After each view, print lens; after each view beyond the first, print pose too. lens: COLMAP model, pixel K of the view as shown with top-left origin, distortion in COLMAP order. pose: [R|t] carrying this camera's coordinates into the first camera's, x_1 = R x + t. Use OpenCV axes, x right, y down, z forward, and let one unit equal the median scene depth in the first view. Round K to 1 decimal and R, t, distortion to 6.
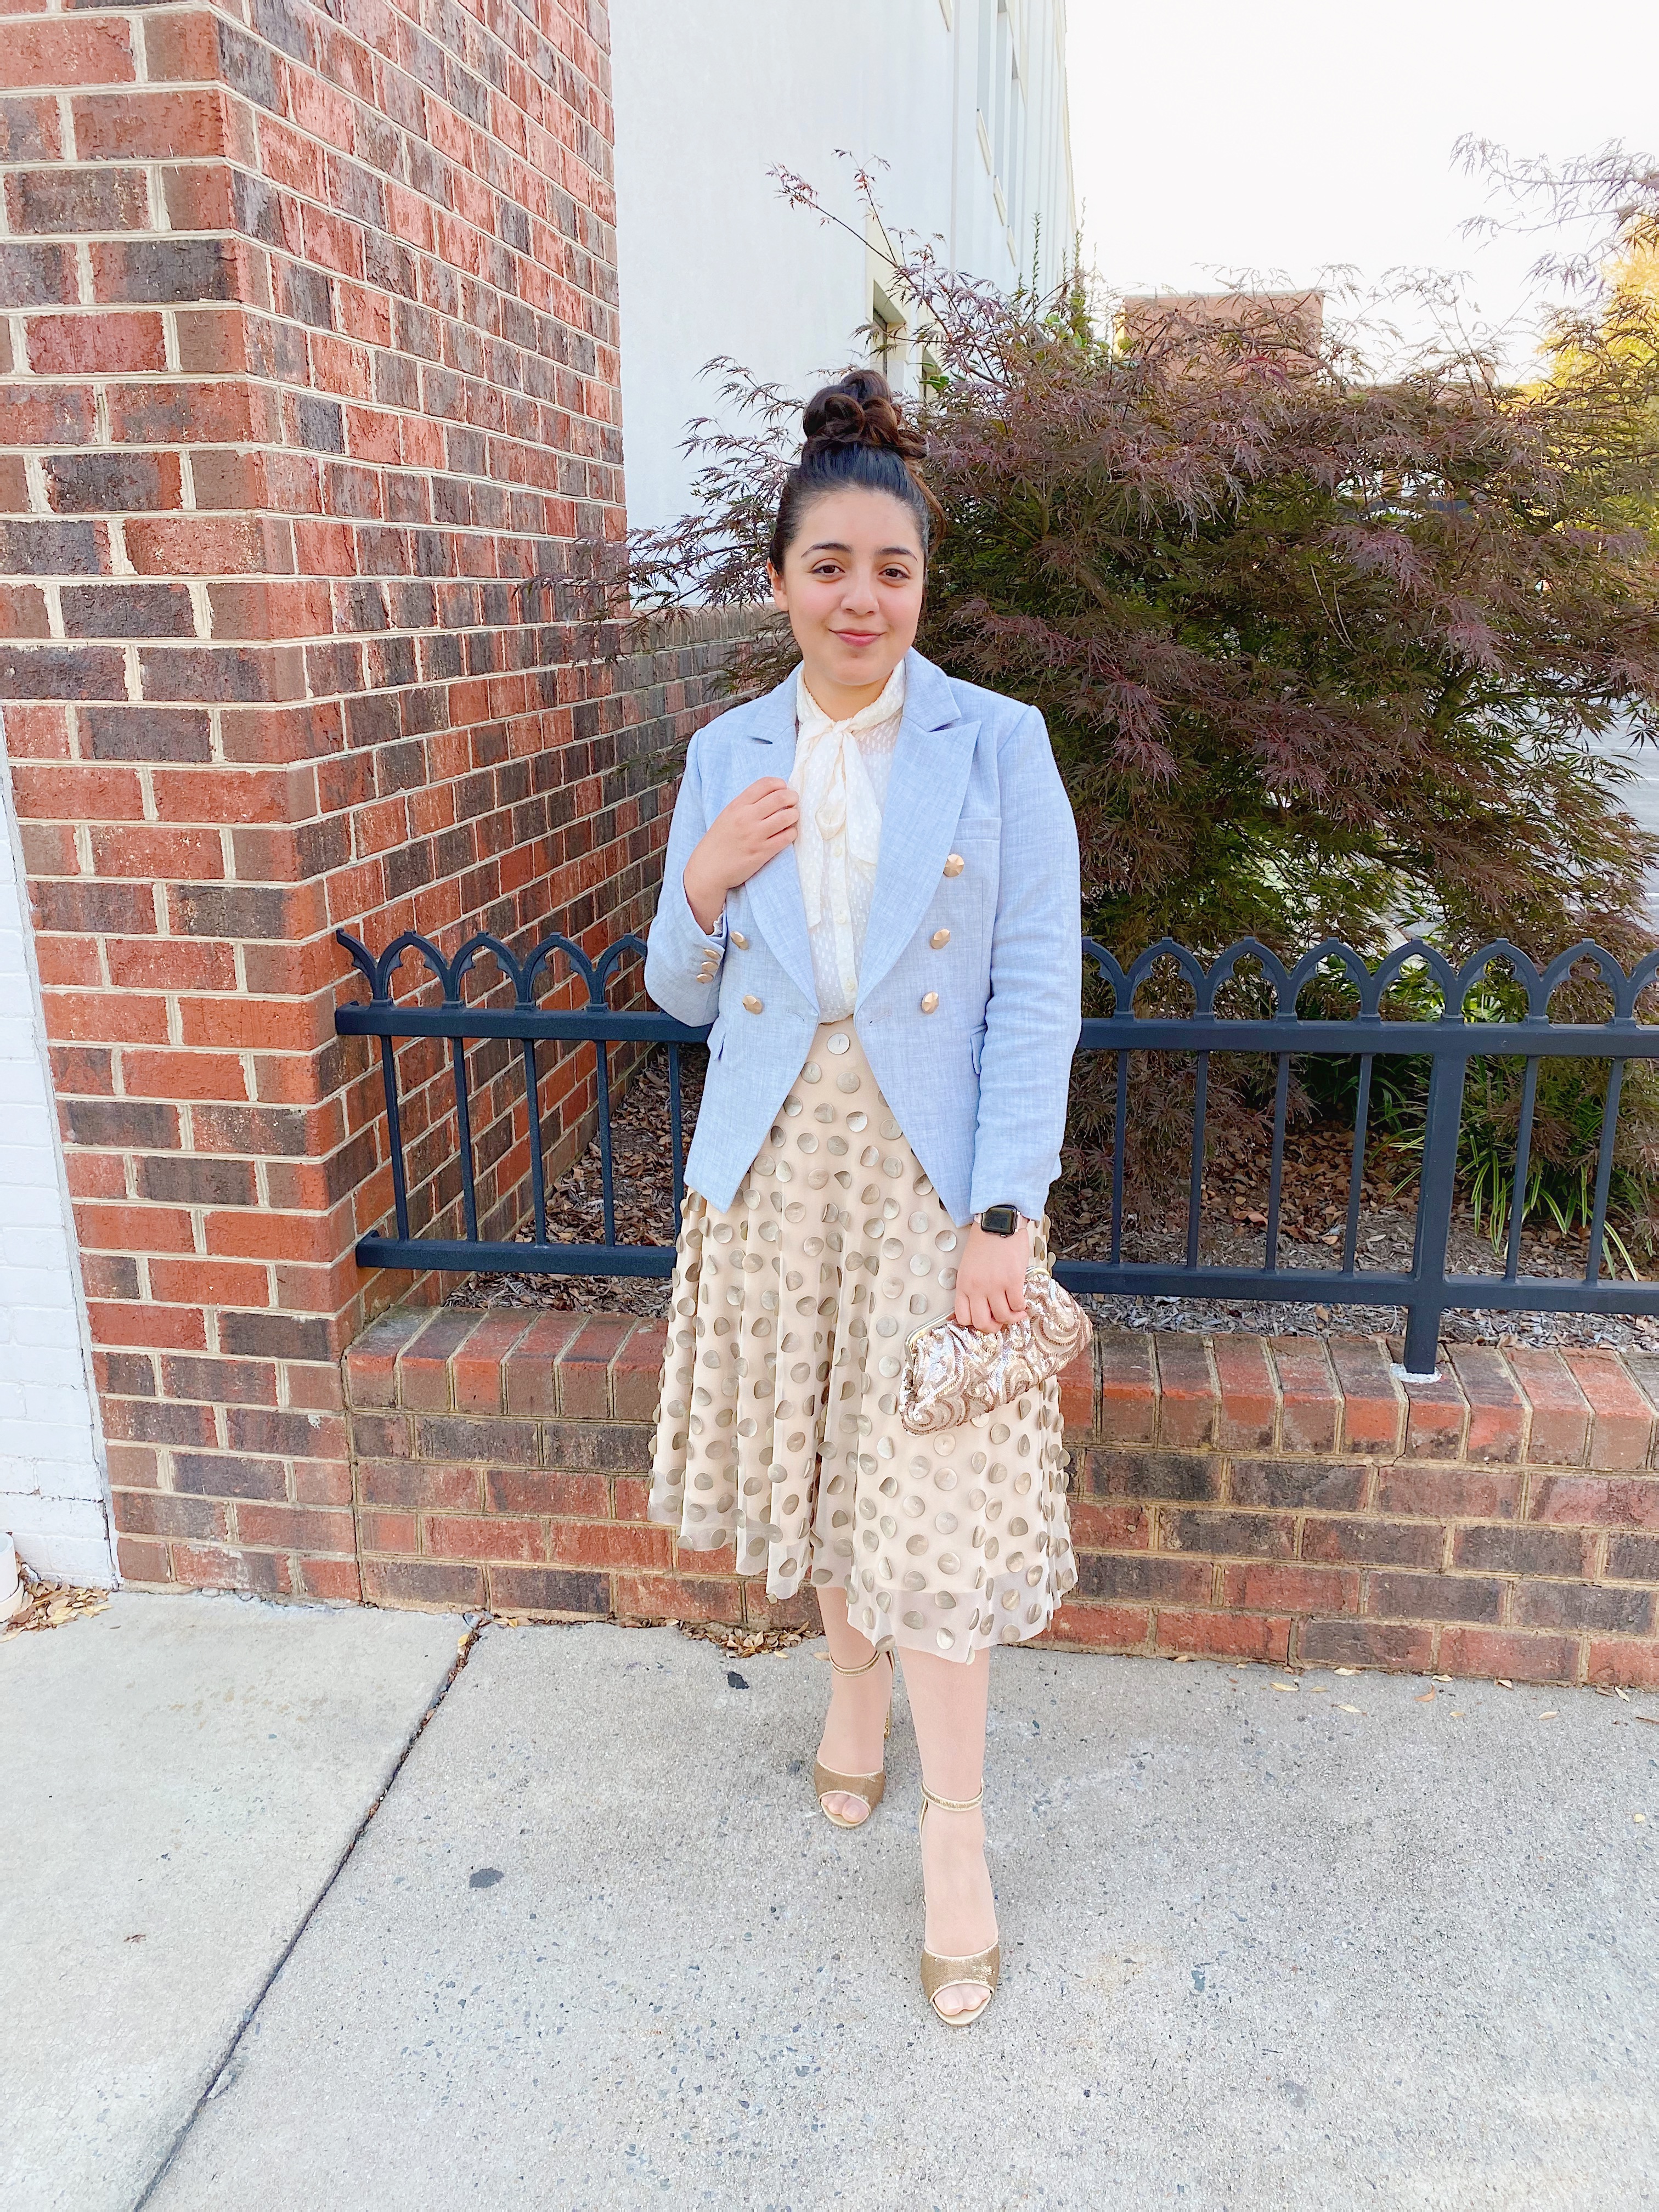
lens RADIAL K [[1712.8, 0, 829.9], [0, 1712.8, 1103.0], [0, 0, 1]] dist [0.012131, -0.004316]
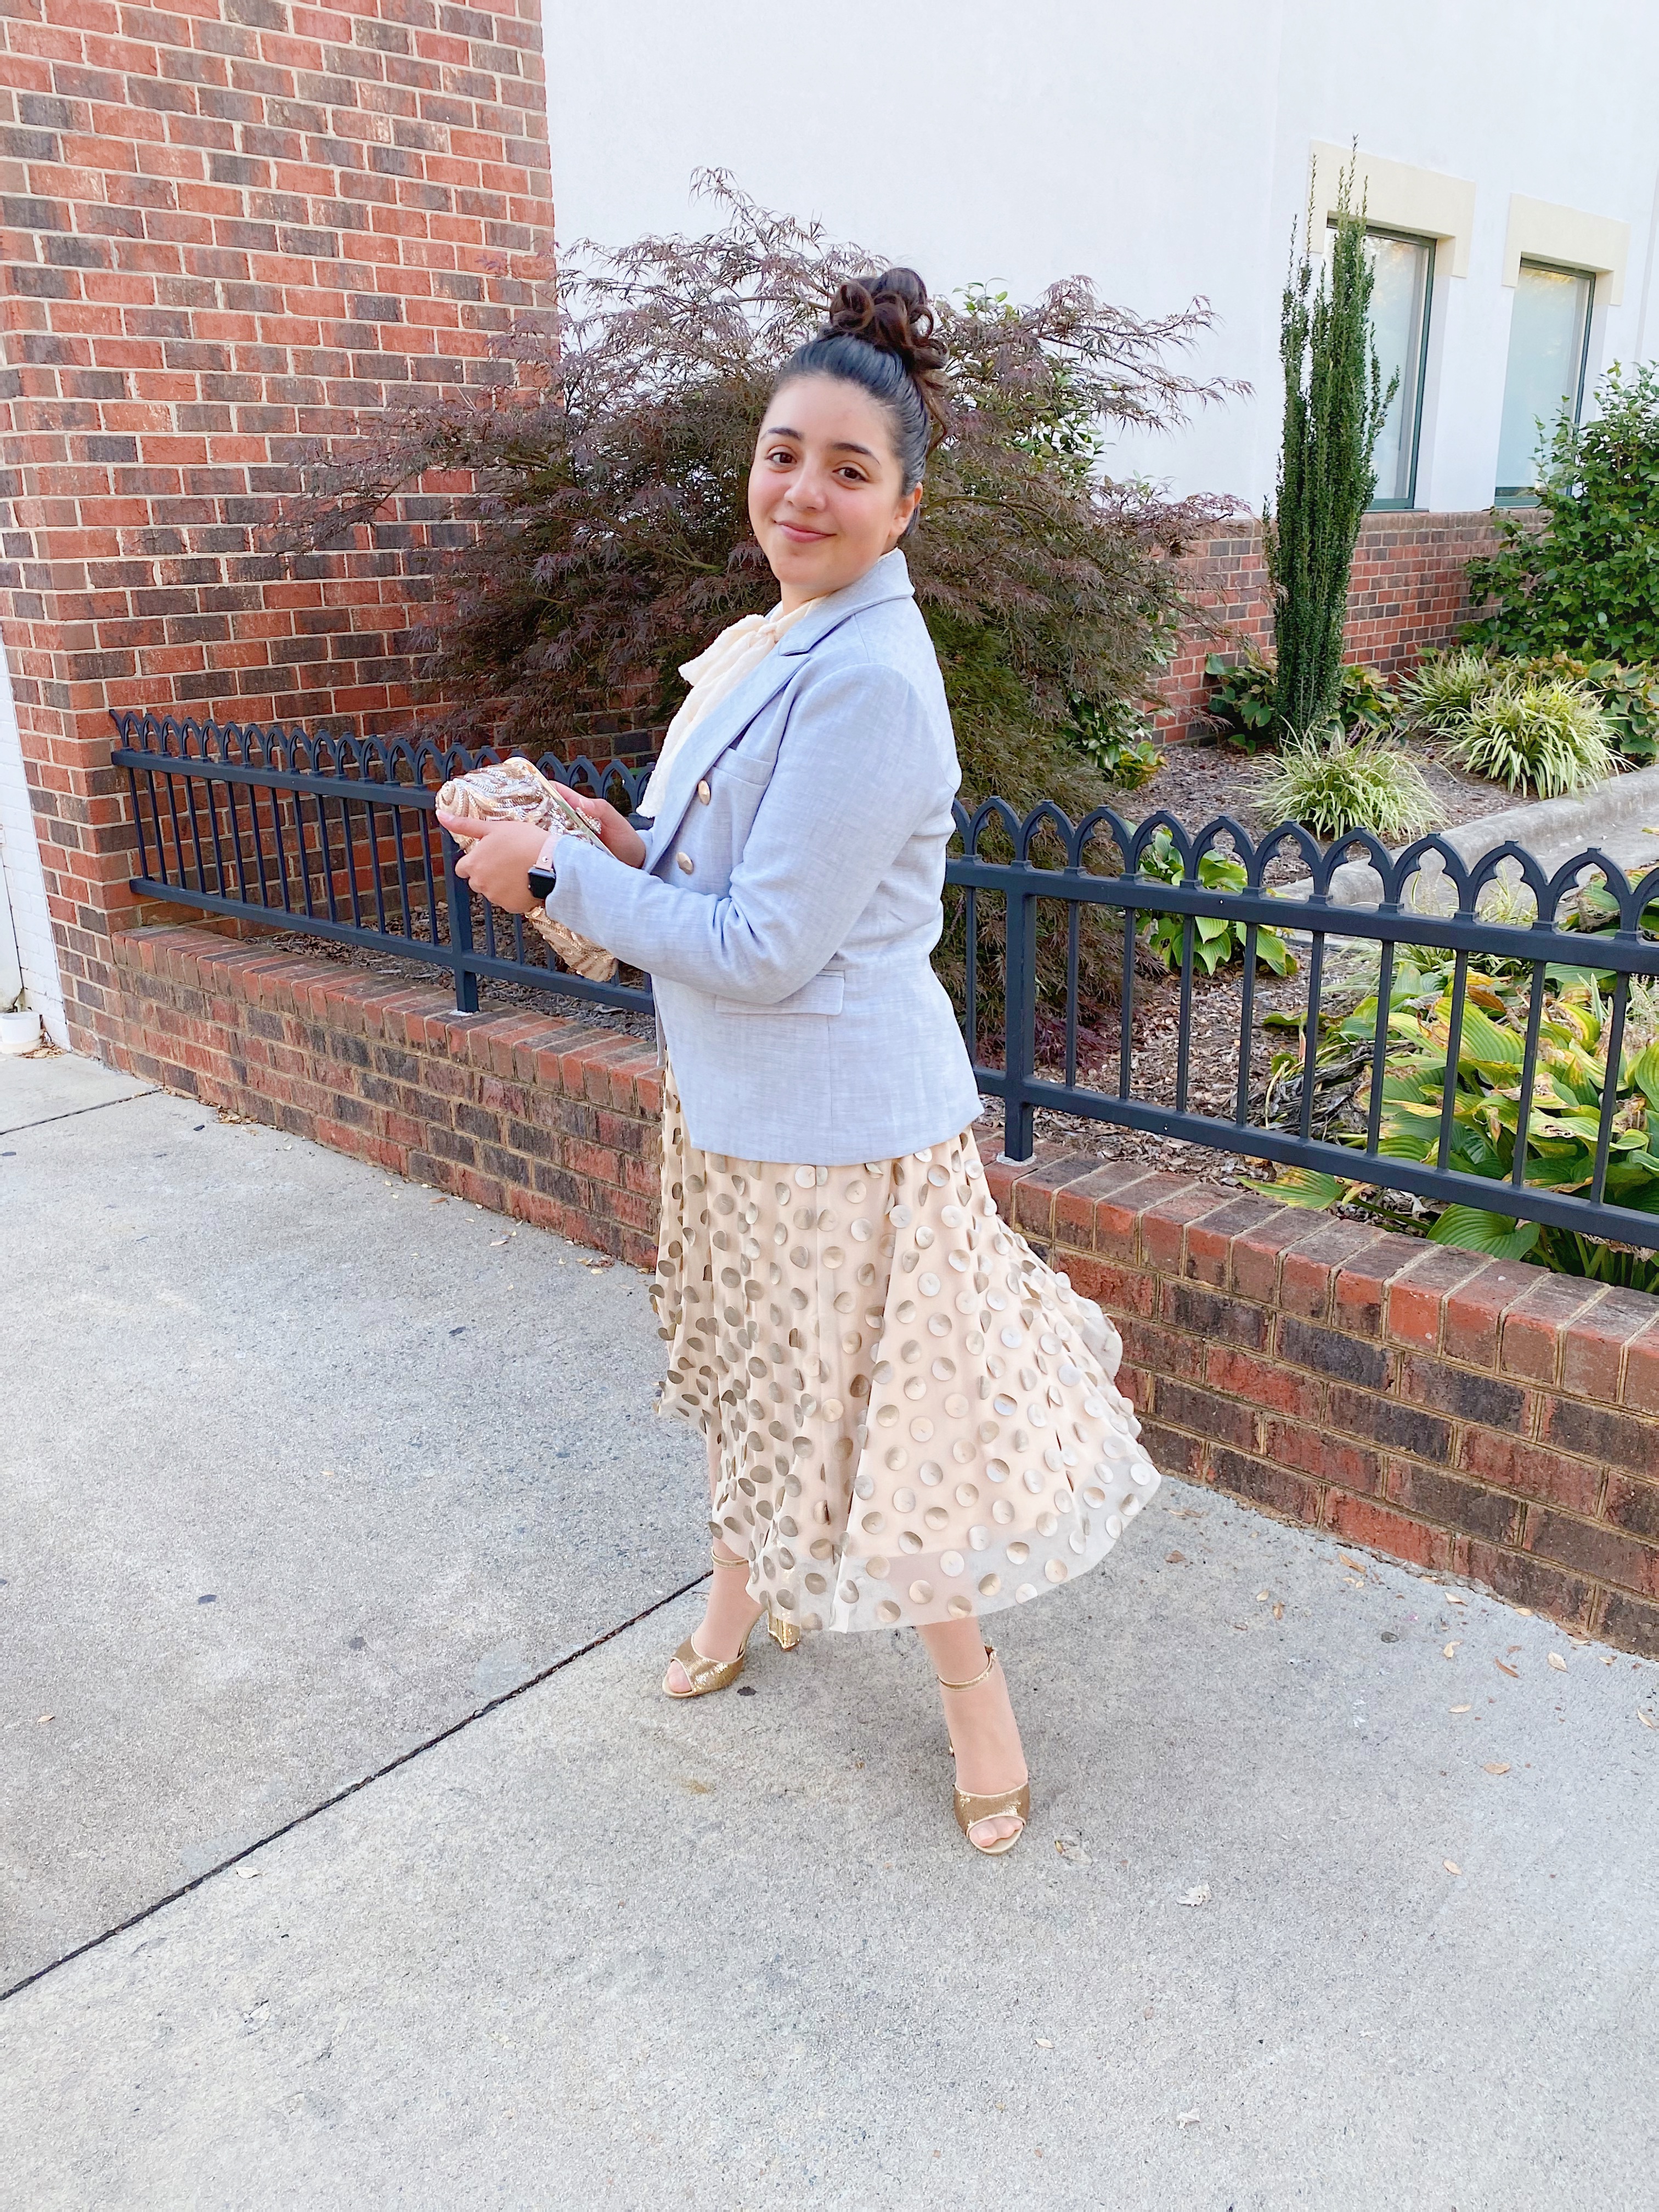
lens RADIAL K [[1751.9, 0, 829.7], [0, 1751.9, 1107.2], [0, 0, 1]] dist [0.003128, -0.000456]
pose [[0.825797, 0.174344, -0.536343, 1.519144], [-0.151149, 0.984644, 0.087347, 0.045666], [0.543335, 0.008937, 0.839468, -0.222449]]
